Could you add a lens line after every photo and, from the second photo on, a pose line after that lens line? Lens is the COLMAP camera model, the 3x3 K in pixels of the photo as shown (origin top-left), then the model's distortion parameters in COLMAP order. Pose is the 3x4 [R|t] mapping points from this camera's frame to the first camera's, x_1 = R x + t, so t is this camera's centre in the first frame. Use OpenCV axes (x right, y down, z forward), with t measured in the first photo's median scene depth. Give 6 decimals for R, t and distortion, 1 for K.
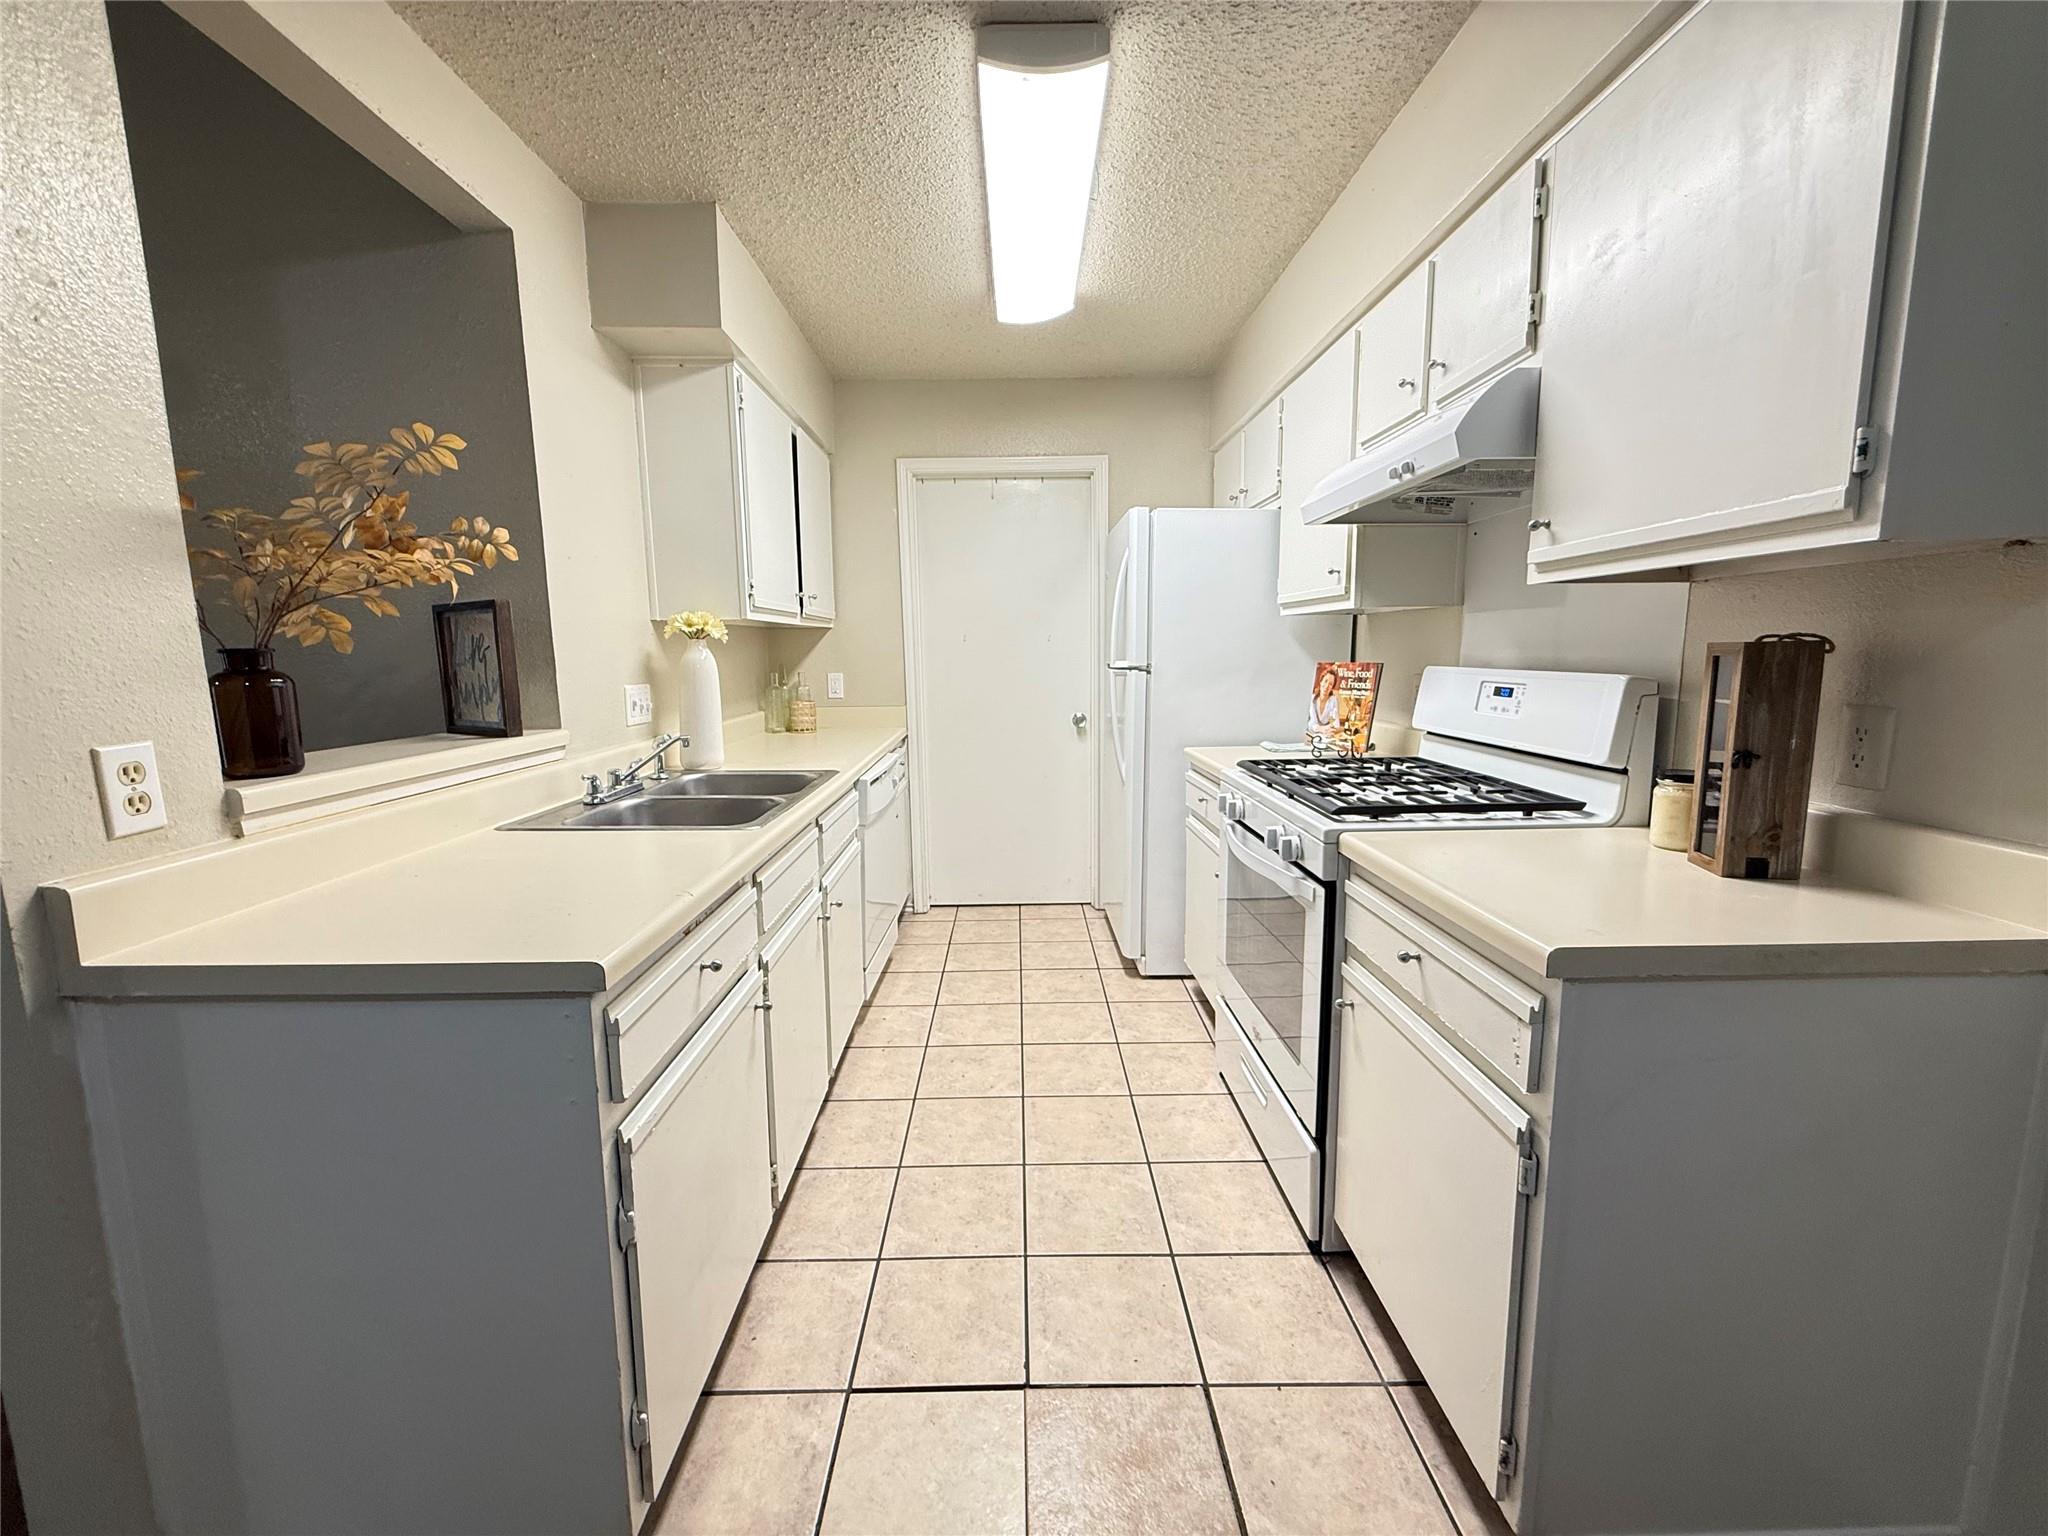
lens RADIAL K [[817.8, 0, 1018.1], [0, 817.8, 771.4], [0, 0, 1]] dist [0.000945, 0.000159]
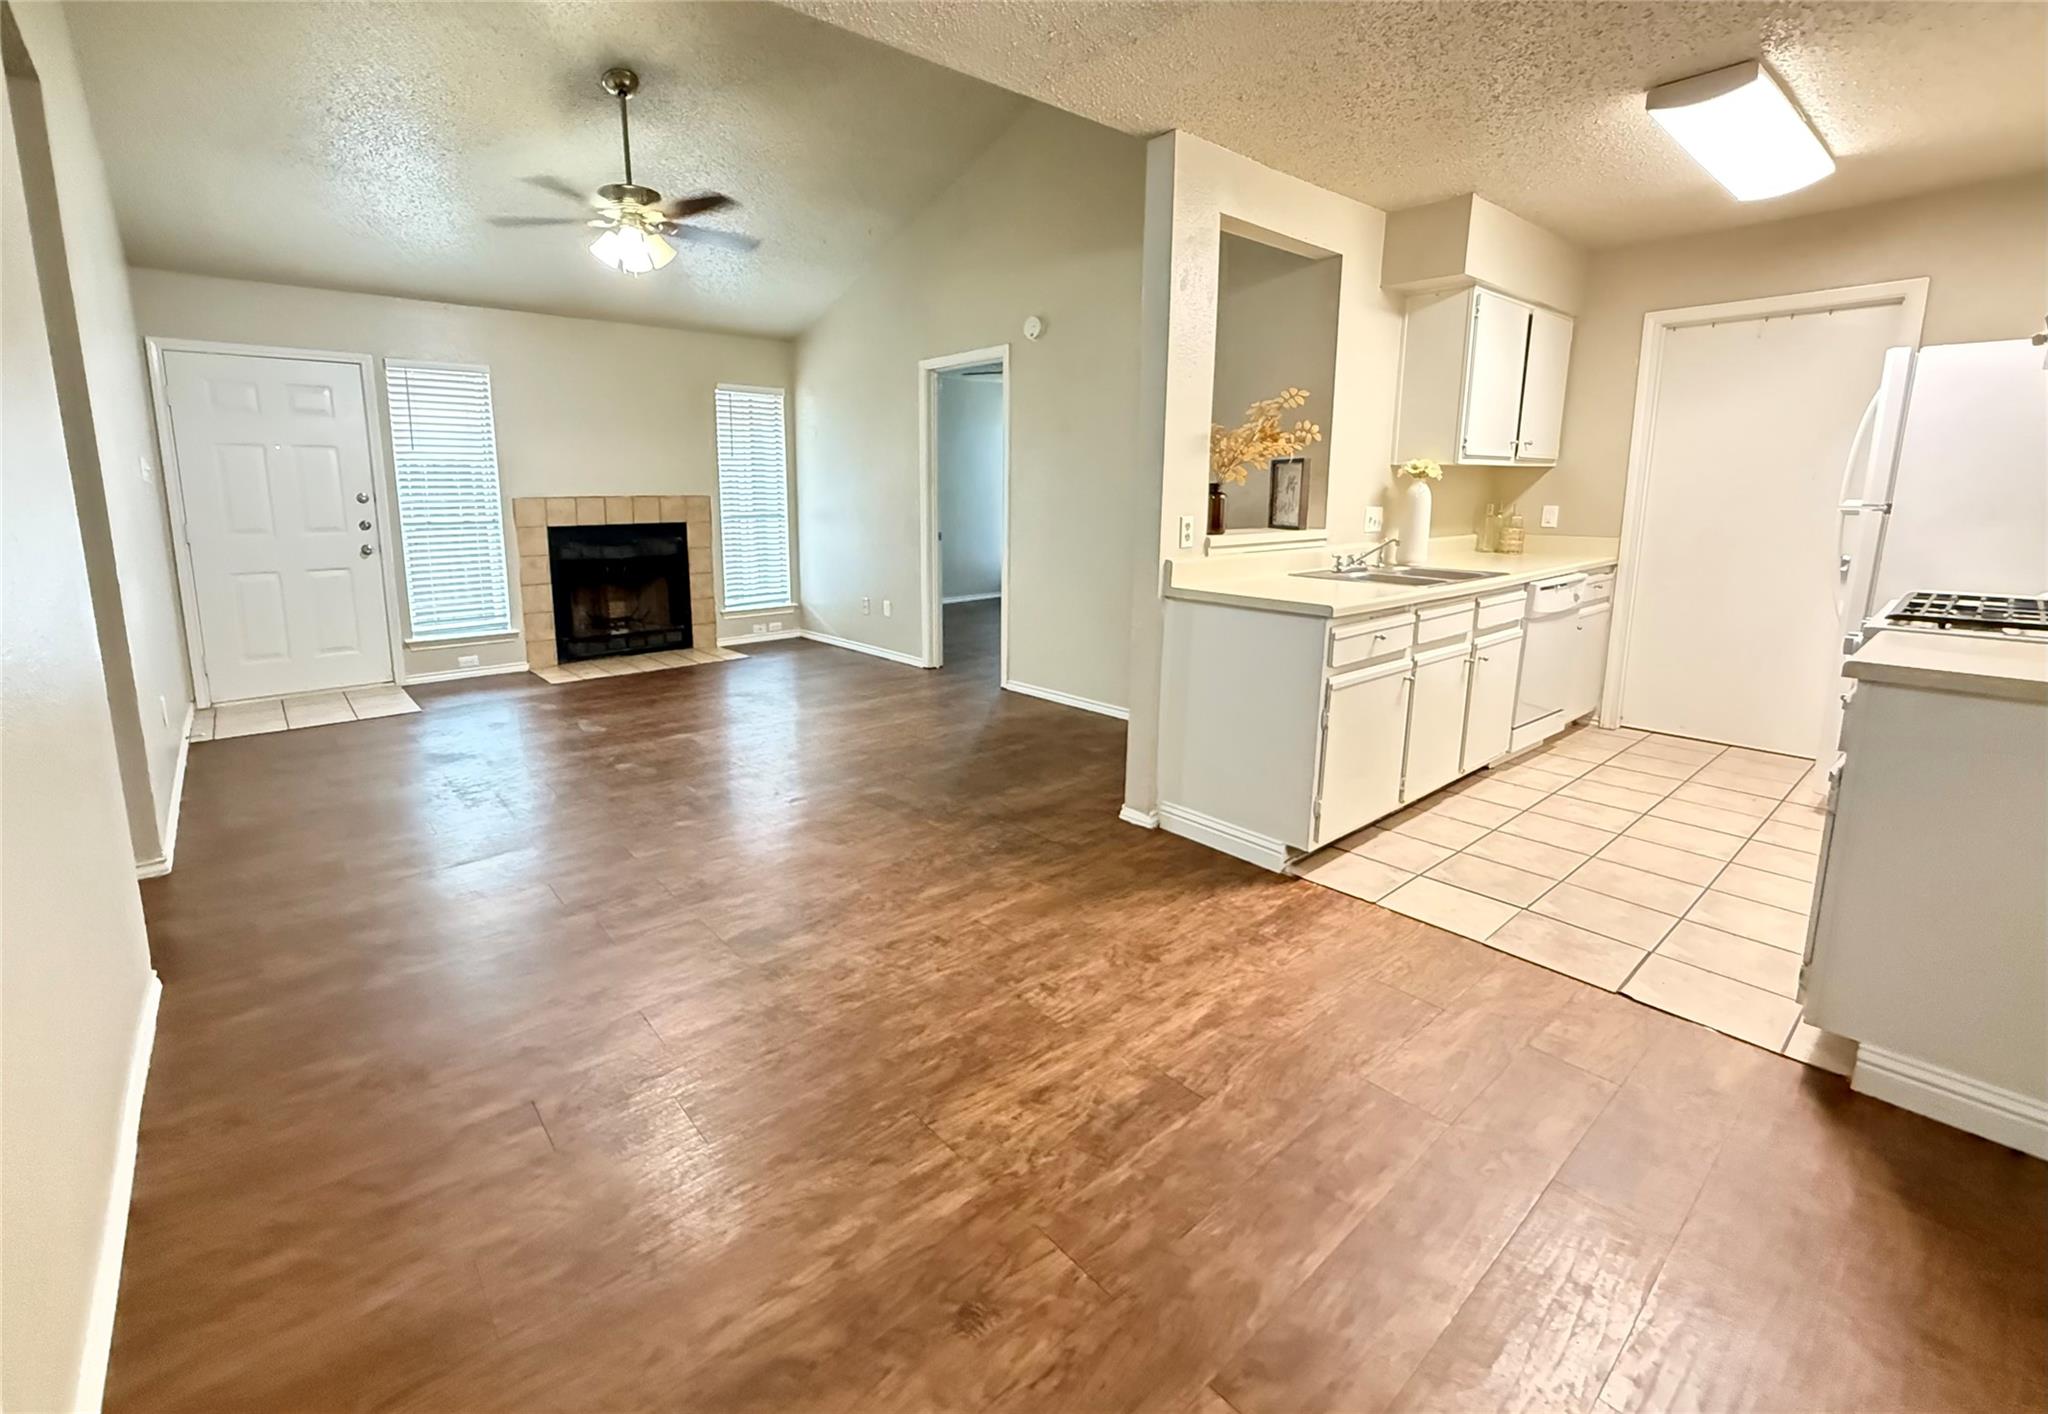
lens RADIAL K [[865.9, 0, 957.4], [0, 865.9, 624.4], [0, 0, 1]] dist [-0.001642, -0.000358]
pose [[0.622031, 0.133738, -0.771486, 0.450064], [-0.122125, 0.989818, 0.073120, 0.121416], [0.773410, 0.048735, 0.632030, -0.850672]]
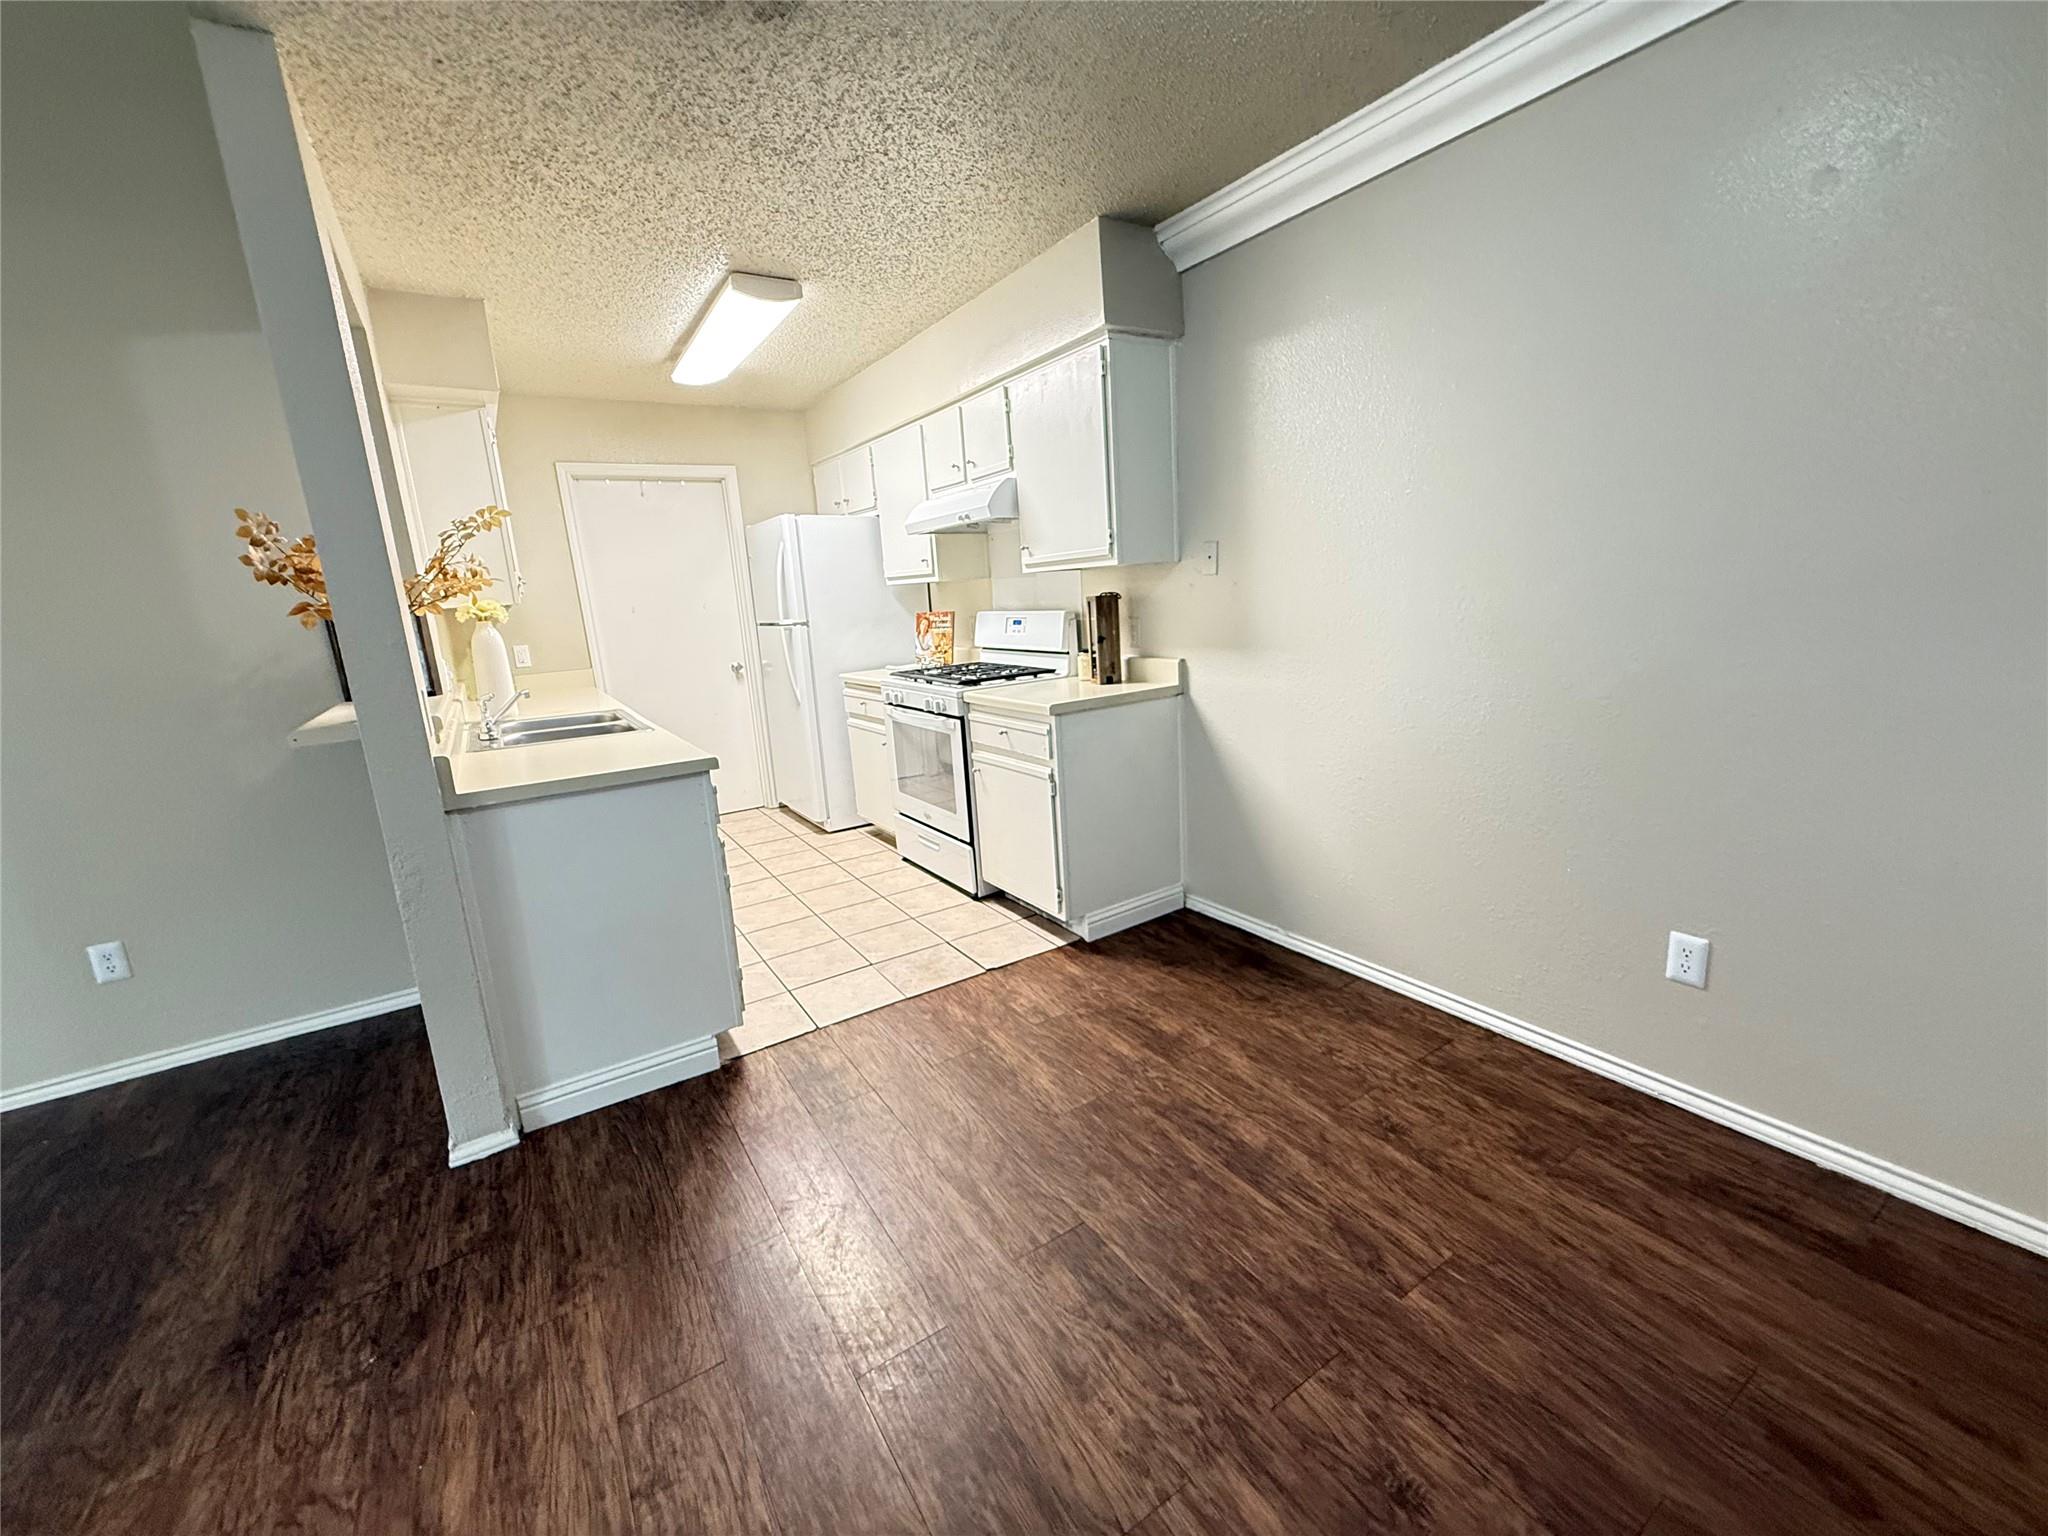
lens RADIAL K [[817.8, 0, 1018.1], [0, 817.8, 771.4], [0, 0, 1]] dist [0.000945, 0.000159]
pose [[0.844960, -0.153110, 0.512446, -0.505650], [0.126087, 0.988166, 0.087346, 0.091547], [-0.519755, -0.009191, 0.854266, -0.744478]]
